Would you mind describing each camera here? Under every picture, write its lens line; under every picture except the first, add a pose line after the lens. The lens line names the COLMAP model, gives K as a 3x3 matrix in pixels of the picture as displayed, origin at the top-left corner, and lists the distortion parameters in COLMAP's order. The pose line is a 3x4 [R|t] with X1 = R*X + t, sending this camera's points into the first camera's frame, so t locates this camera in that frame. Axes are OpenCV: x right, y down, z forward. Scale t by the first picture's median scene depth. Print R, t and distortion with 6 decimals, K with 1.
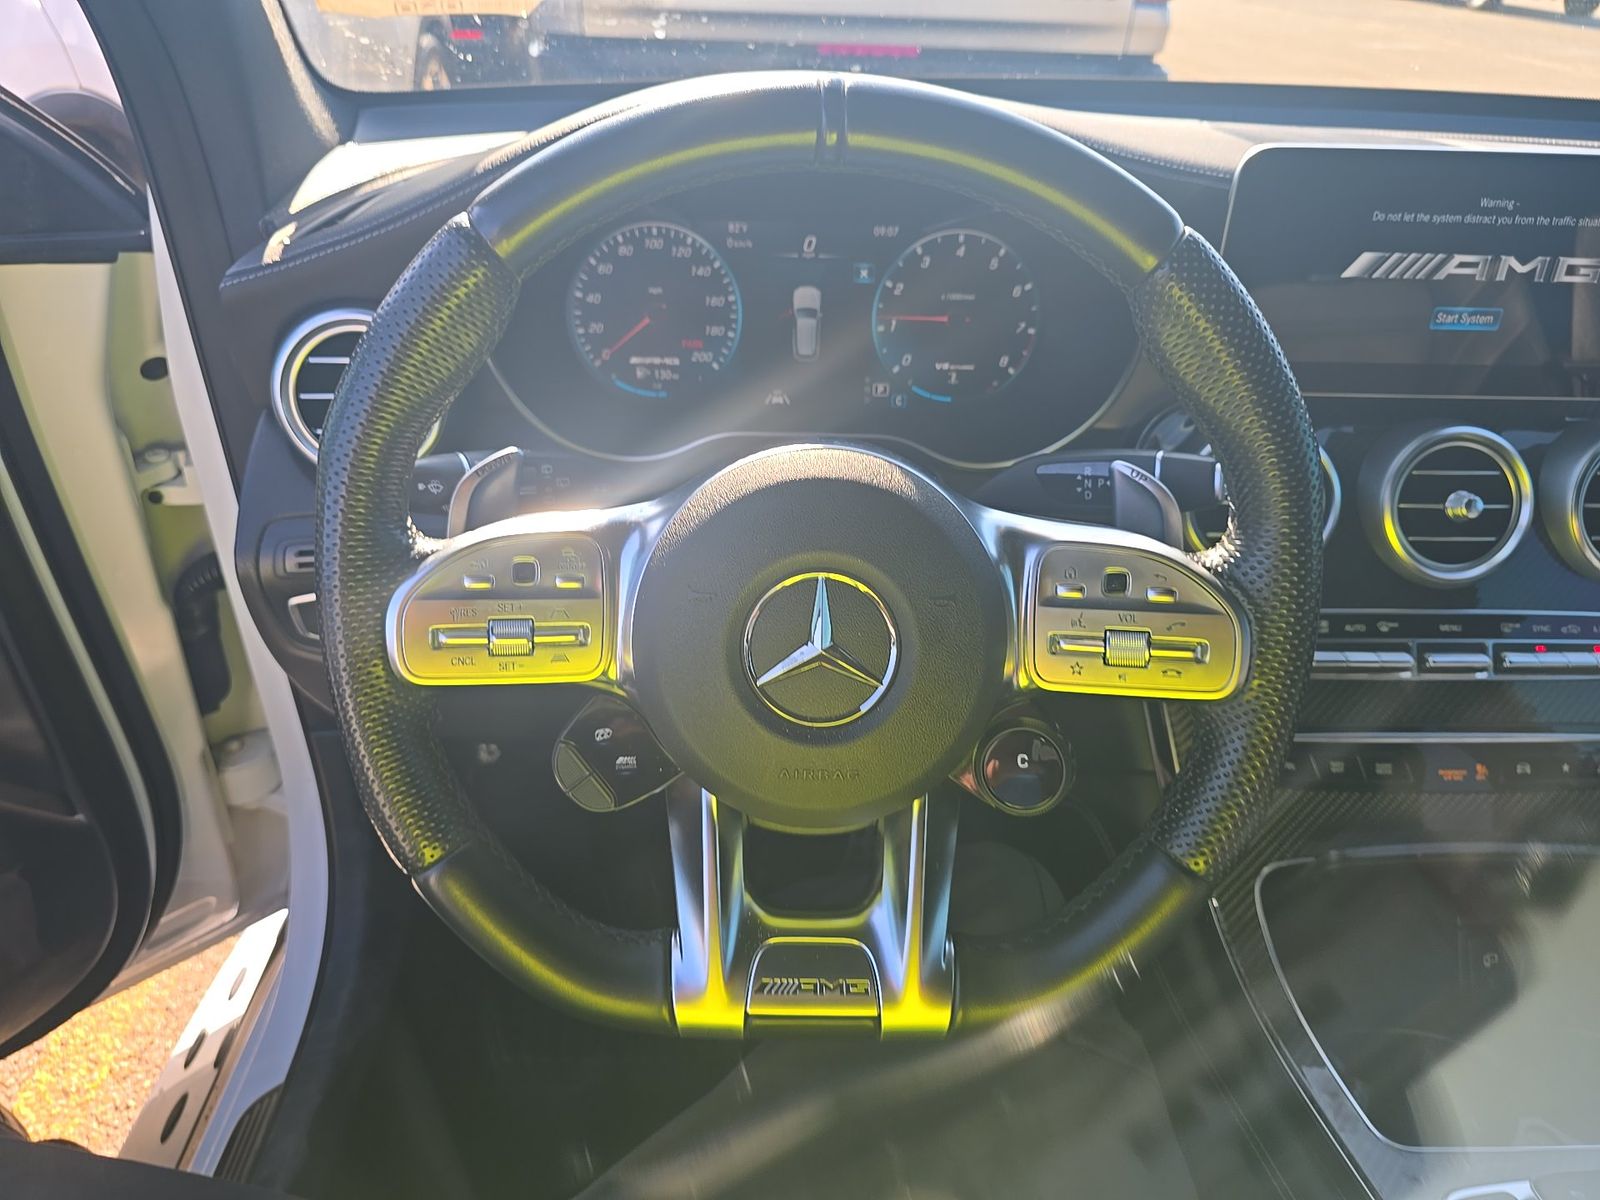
lens RADIAL K [[1077.0, 0, 822.5], [0, 1077.0, 598.2], [0, 0, 1]] dist [0.124752, -0.244834]
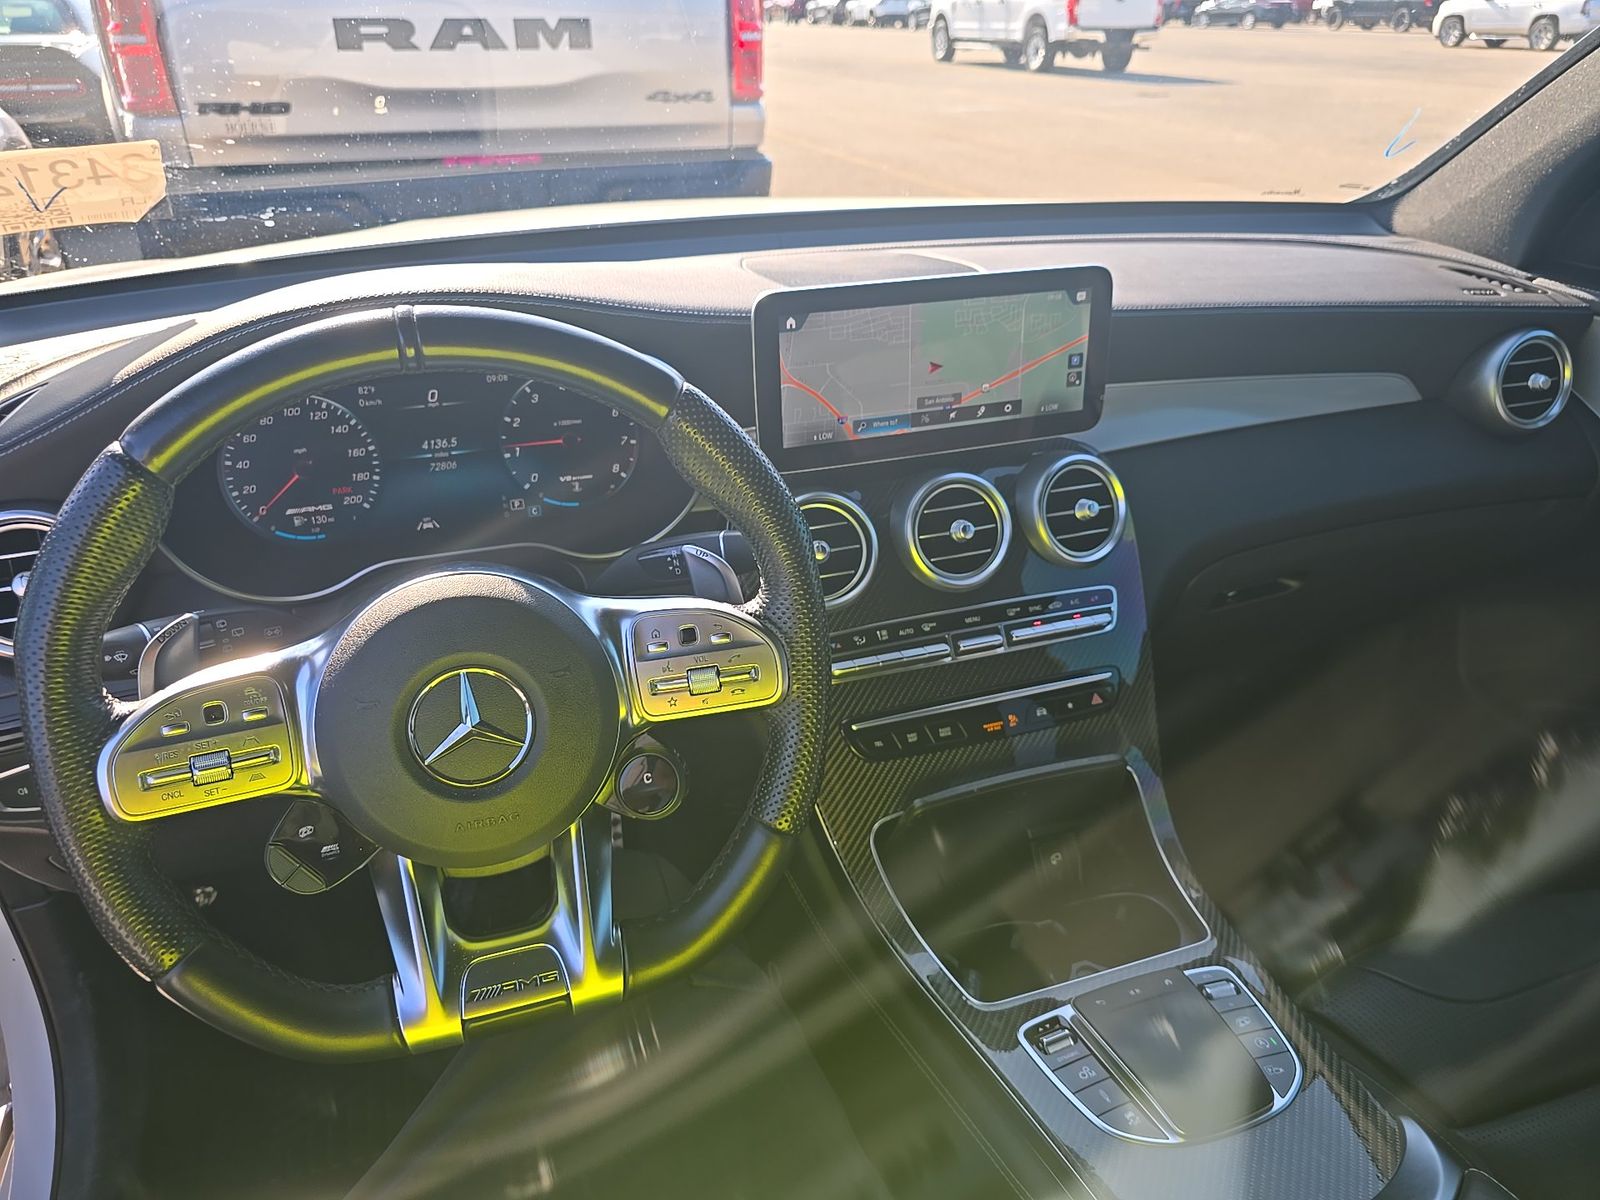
lens RADIAL K [[1083.7, 0, 819.7], [0, 1083.7, 598.5], [0, 0, 1]] dist [0.062205, -0.074289]
pose [[0.956168, -0.169803, 0.238557, 0.099446], [0.182250, 0.982765, -0.030959, 0.011092], [-0.229188, 0.073079, 0.970635, -0.345424]]
